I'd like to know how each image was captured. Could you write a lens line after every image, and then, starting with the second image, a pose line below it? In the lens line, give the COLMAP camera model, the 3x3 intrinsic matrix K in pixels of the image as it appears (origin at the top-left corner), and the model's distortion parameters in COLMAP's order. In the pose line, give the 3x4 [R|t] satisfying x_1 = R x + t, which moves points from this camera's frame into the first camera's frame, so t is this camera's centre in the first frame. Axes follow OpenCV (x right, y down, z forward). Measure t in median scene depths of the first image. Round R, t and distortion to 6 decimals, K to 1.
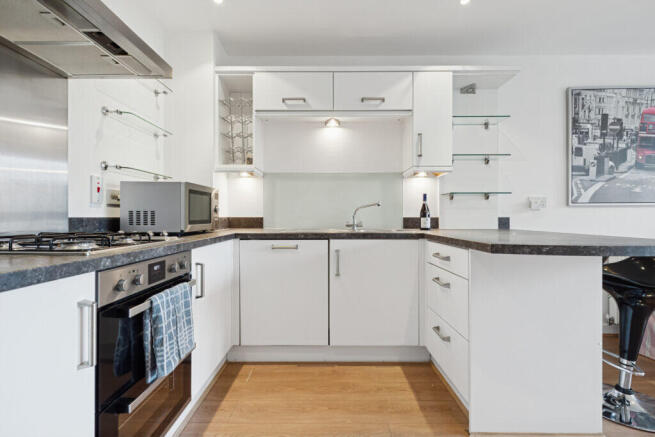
lens RADIAL K [[311.9, 0, 326.1], [0, 311.9, 215.8], [0, 0, 1]] dist [-0.000350, -0.000011]
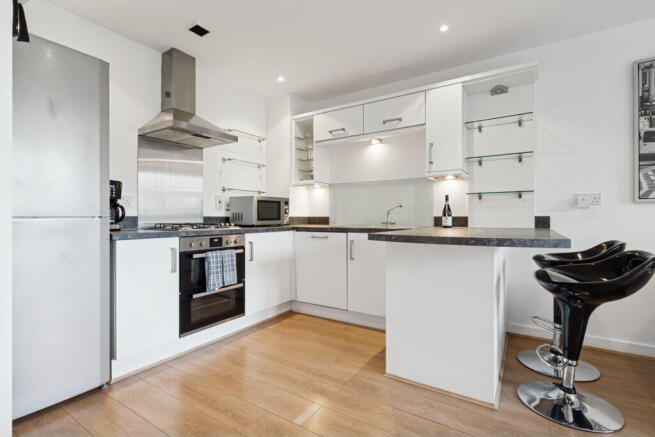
lens RADIAL K [[311.9, 0, 326.1], [0, 311.9, 215.8], [0, 0, 1]] dist [-0.000350, -0.000011]
pose [[0.840405, -0.002907, -0.541951, 0.567002], [0.002602, 0.999996, -0.001329, 0.003646], [0.541953, -0.000293, 0.840409, -0.167803]]
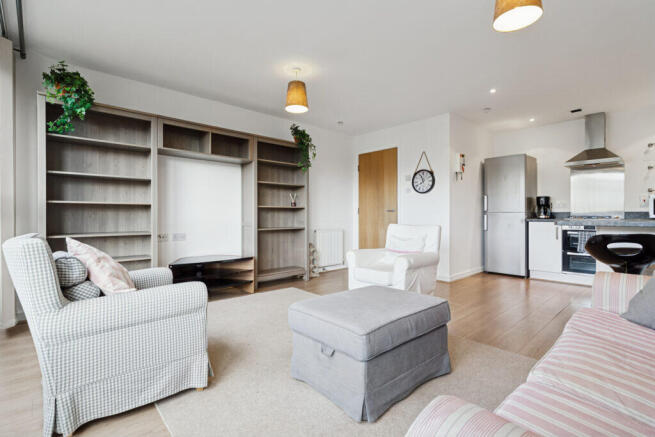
lens RADIAL K [[311.9, 0, 326.1], [0, 311.9, 215.8], [0, 0, 1]] dist [-0.000350, -0.000011]
pose [[-0.731105, 0.000596, -0.682265, 1.908104], [0.002504, 0.999995, -0.001810, 0.024375], [0.682261, -0.003032, -0.731103, 0.724408]]
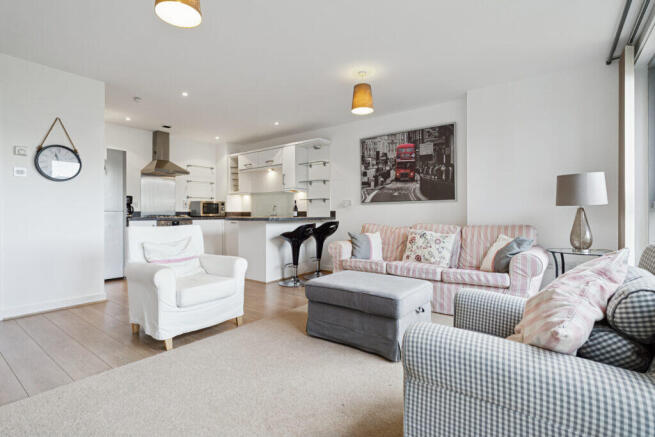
lens RADIAL K [[311.9, 0, 326.1], [0, 311.9, 215.8], [0, 0, 1]] dist [-0.000350, -0.000011]
pose [[0.804311, 0.000073, -0.594209, 1.796553], [0.004131, 0.999975, 0.005714, 0.025857], [0.594194, -0.007050, 0.804291, -0.613762]]
